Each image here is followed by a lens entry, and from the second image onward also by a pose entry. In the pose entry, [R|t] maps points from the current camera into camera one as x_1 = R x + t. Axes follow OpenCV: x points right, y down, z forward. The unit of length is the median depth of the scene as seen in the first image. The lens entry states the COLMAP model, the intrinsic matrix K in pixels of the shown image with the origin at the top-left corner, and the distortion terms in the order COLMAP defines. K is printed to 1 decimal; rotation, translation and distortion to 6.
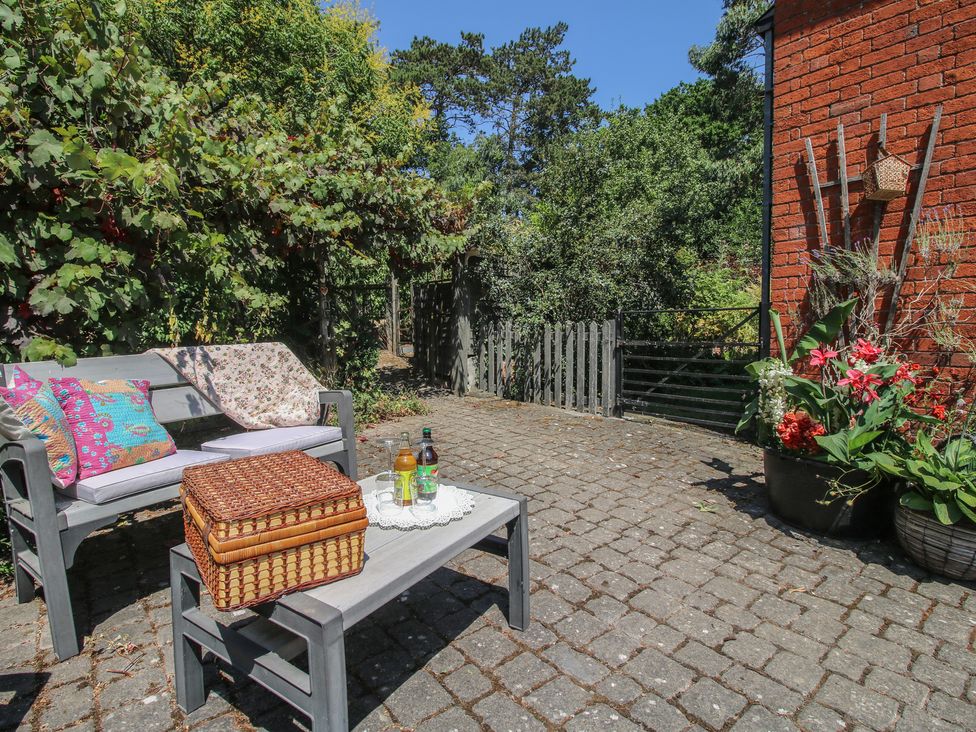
lens RADIAL K [[518.5, 0, 488.0], [0, 518.5, 366.0], [0, 0, 1]] dist [0.001553, 0.000094]
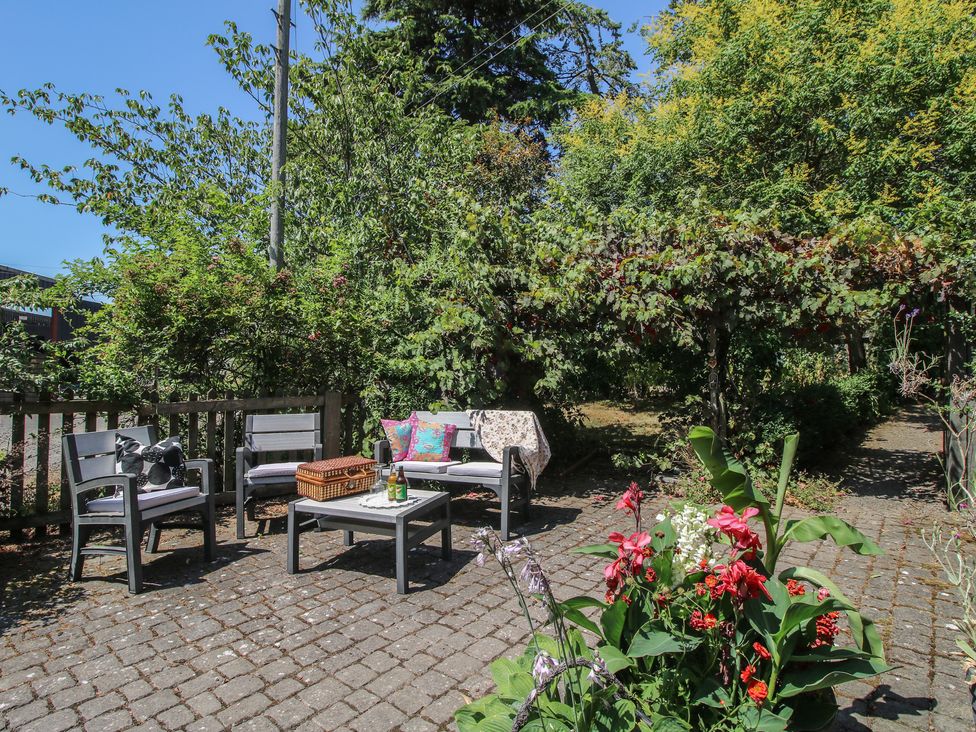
lens RADIAL K [[577.0, 0, 478.8], [0, 577.0, 361.9], [0, 0, 1]] dist [-0.003191, -0.003636]
pose [[0.138550, 0.006780, -0.990332, 1.481231], [-0.080201, 0.996769, -0.004397, -0.200265], [0.987103, 0.080035, 0.138646, 0.694511]]
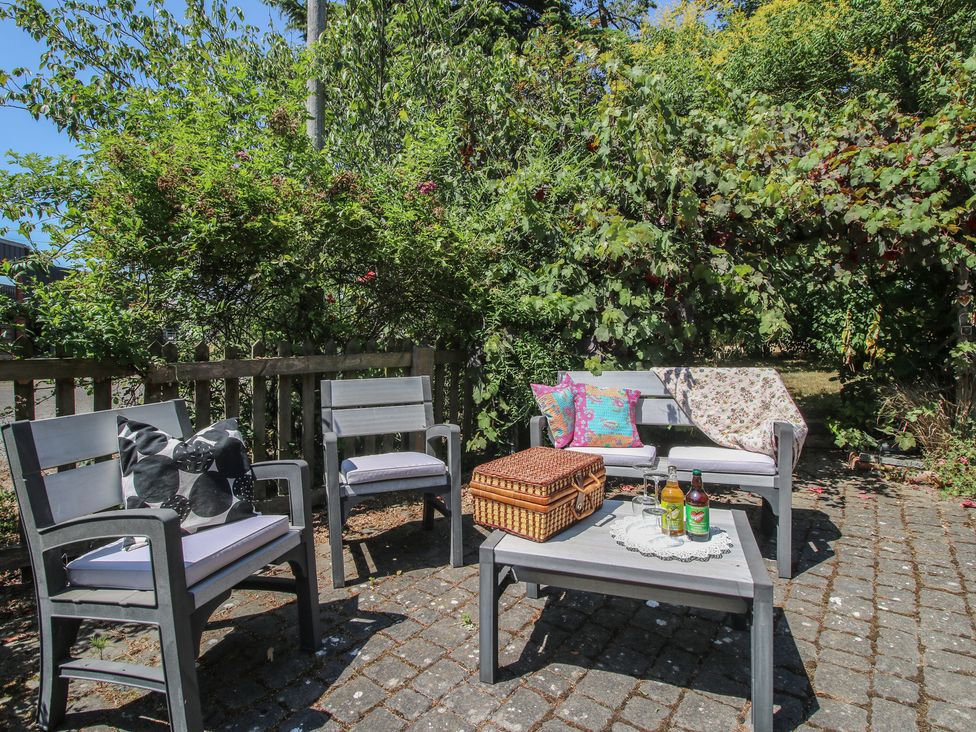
lens RADIAL K [[558.9, 0, 487.3], [0, 558.9, 367.5], [0, 0, 1]] dist [-0.007852, -0.003868]
pose [[0.198073, 0.068913, -0.977762, 0.629102], [-0.070581, 0.995939, 0.055896, -0.078634], [0.977643, 0.057940, 0.202133, 0.286750]]
